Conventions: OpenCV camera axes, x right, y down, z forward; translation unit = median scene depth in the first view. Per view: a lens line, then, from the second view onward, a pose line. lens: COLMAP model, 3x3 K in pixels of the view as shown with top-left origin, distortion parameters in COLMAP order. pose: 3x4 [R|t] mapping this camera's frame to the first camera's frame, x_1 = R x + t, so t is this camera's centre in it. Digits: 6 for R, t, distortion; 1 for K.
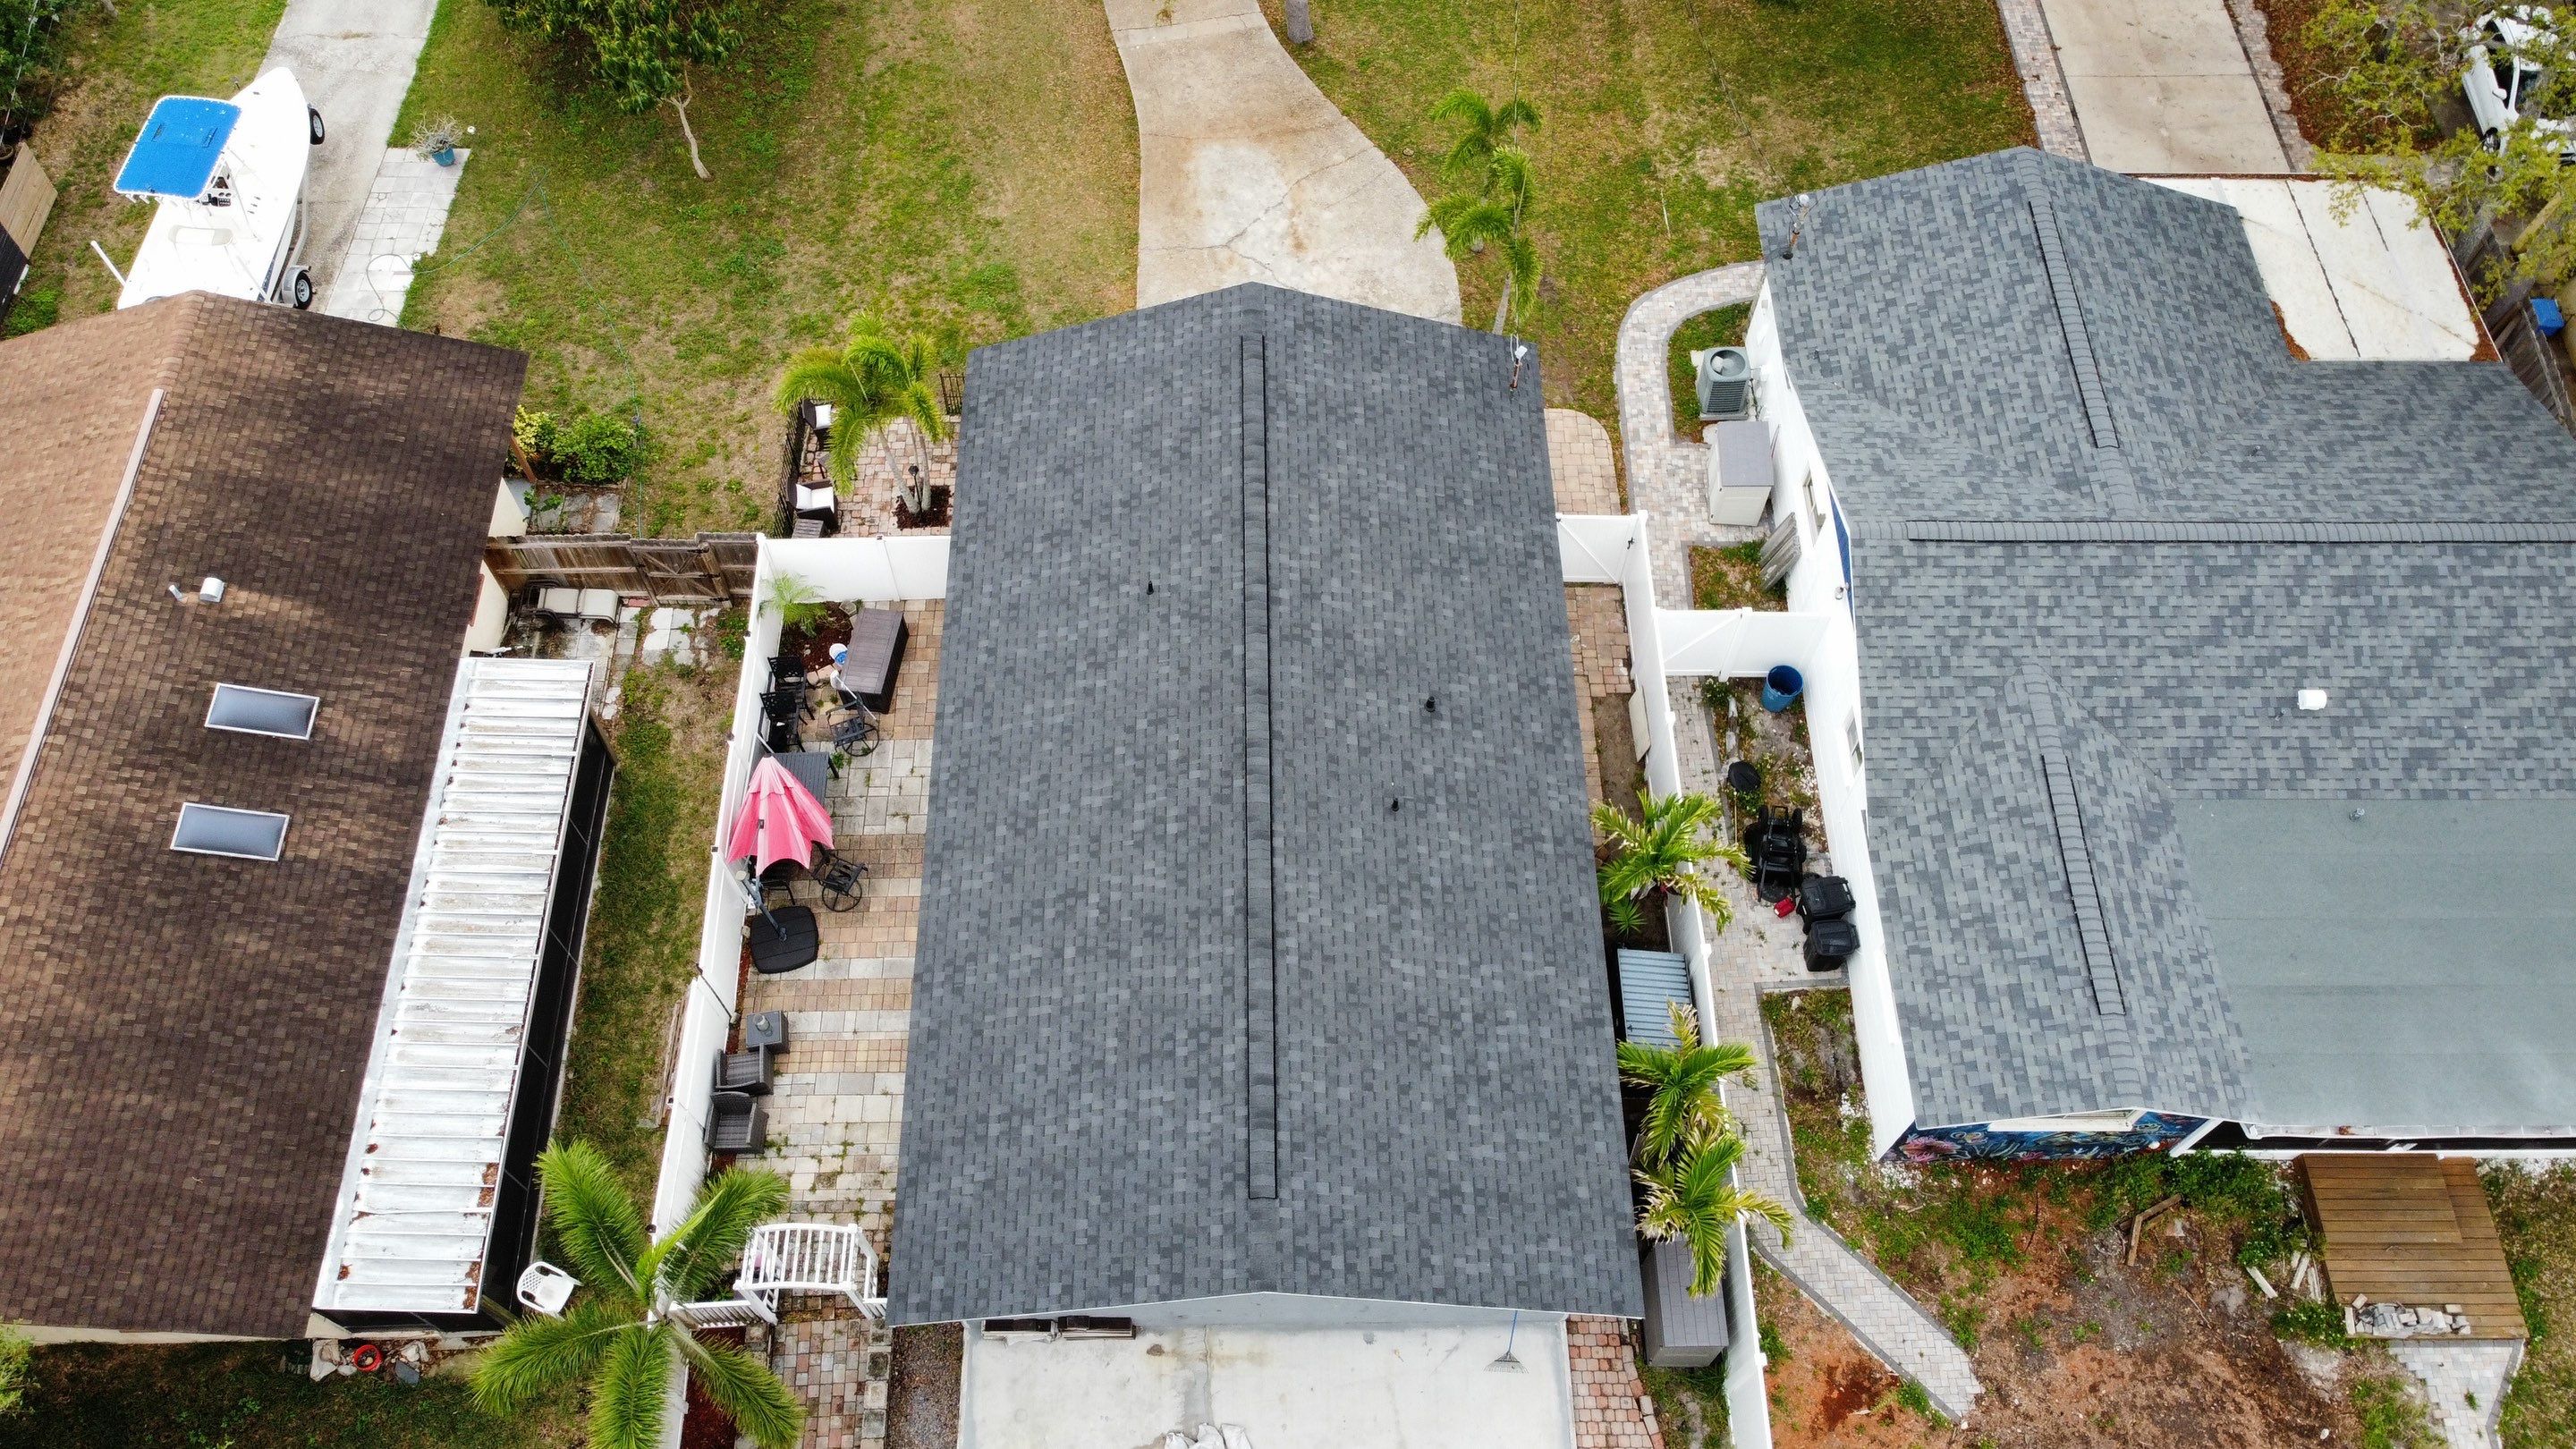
lens RADIAL K [[1955.4, 0, 1258.8], [0, 1955.4, 692.6], [0, 0, 1]] dist [0.022072, -0.031862]
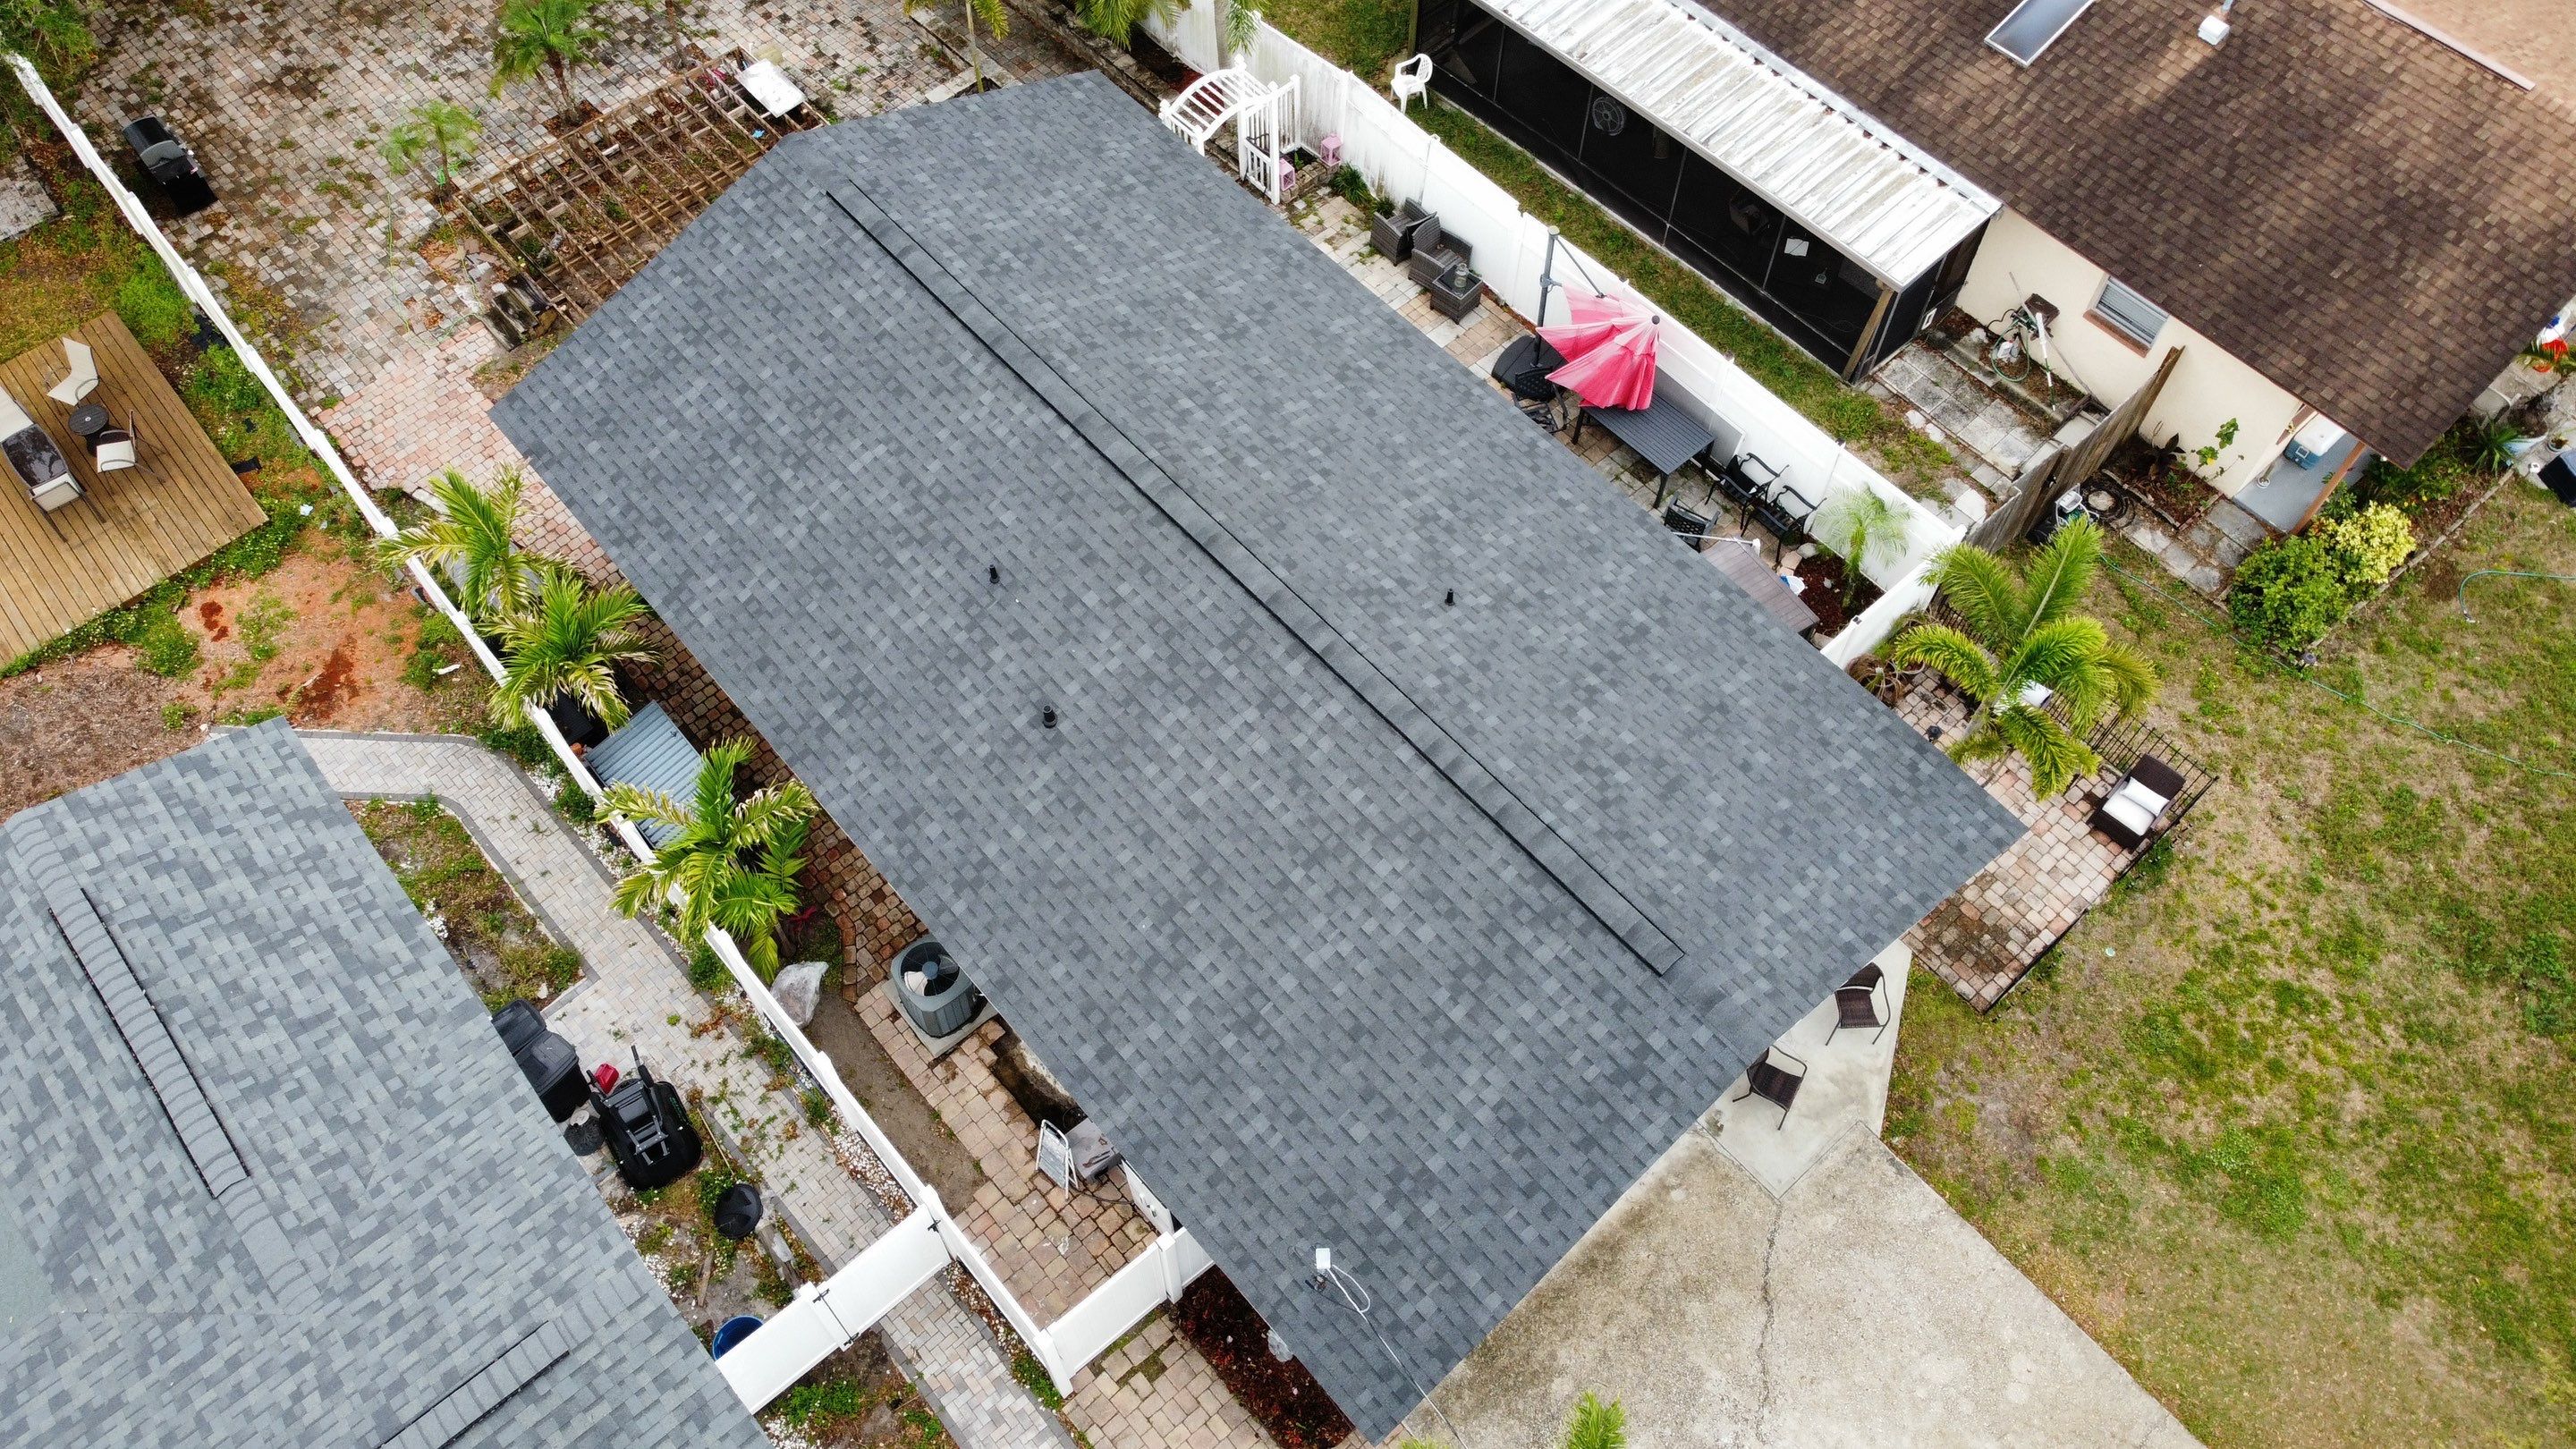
lens RADIAL K [[1955.4, 0, 1255.9], [0, 1955.4, 693.6], [0, 0, 1]] dist [0.022072, -0.031862]
pose [[-0.761027, 0.554018, -0.337494, 0.268423], [-0.553180, -0.282456, 0.783716, -0.601180], [0.338865, 0.783124, 0.521428, 0.629812]]
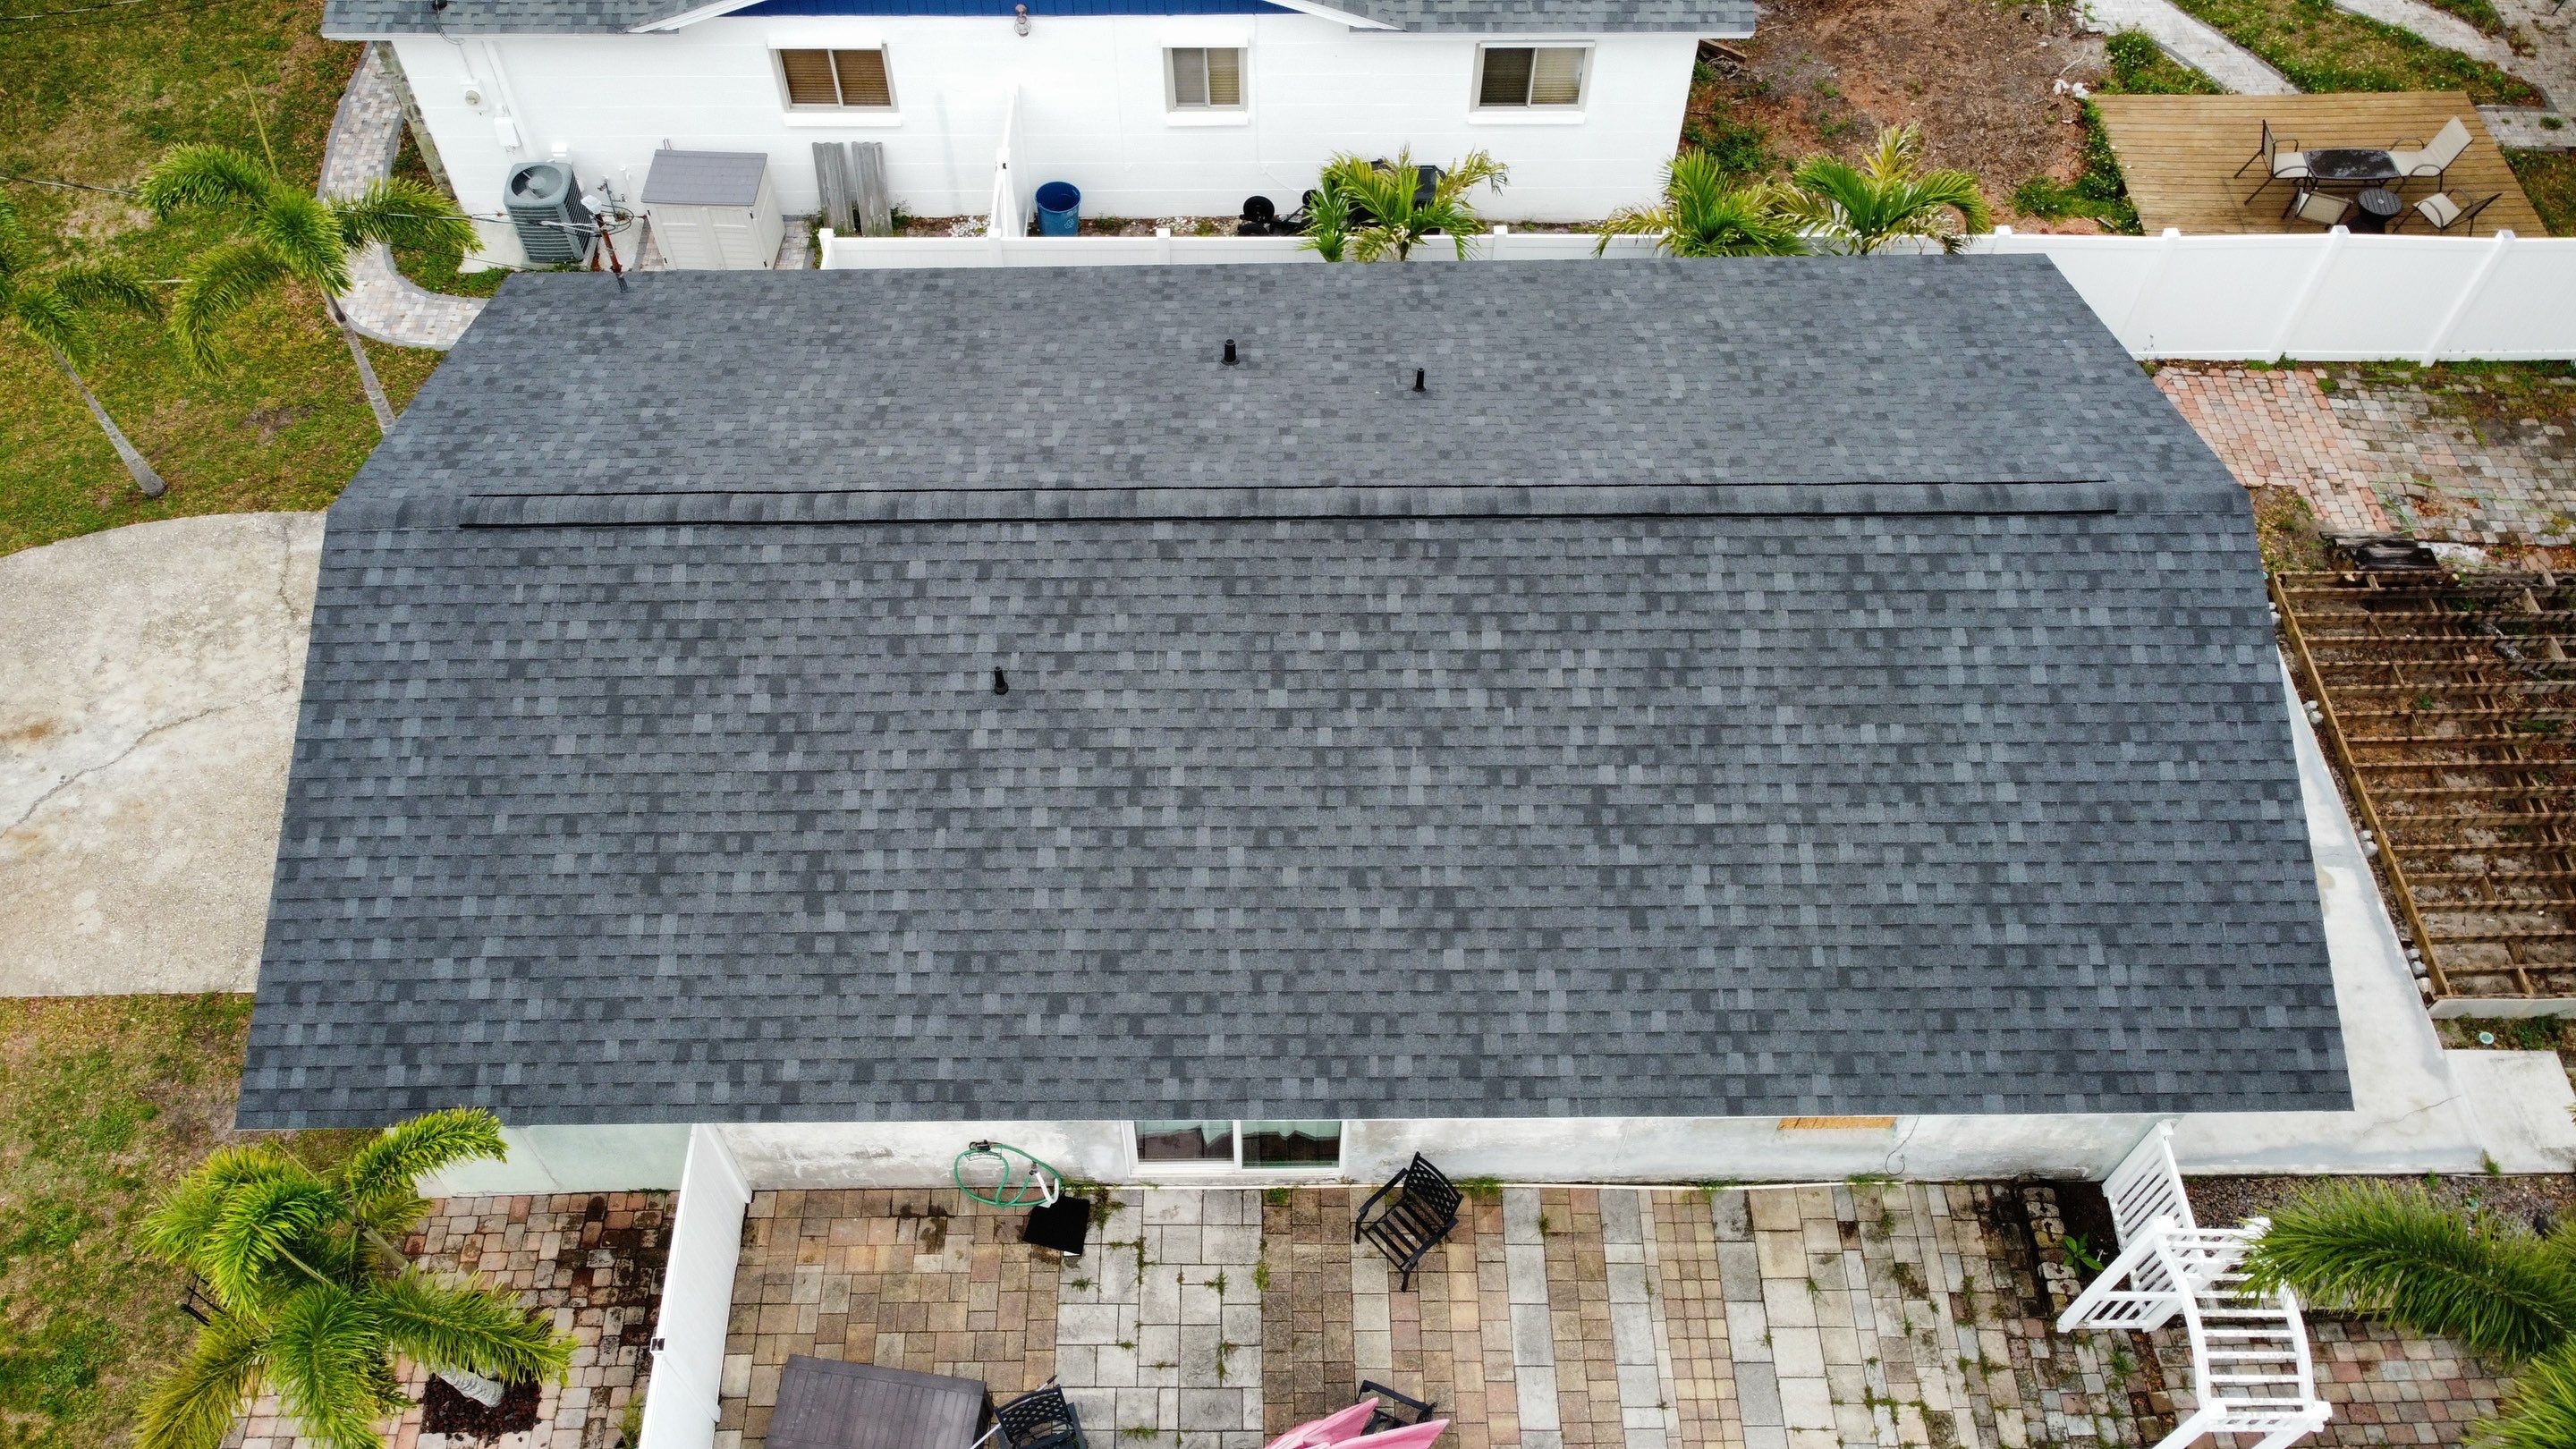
lens RADIAL K [[1955.4, 0, 1251.9], [0, 1955.4, 693.4], [0, 0, 1]] dist [0.022072, -0.031862]
pose [[0.003302, -0.801332, 0.598211, -0.387294], [0.862039, 0.305476, 0.404442, -0.214354], [-0.506831, 0.514345, 0.691788, 0.596537]]
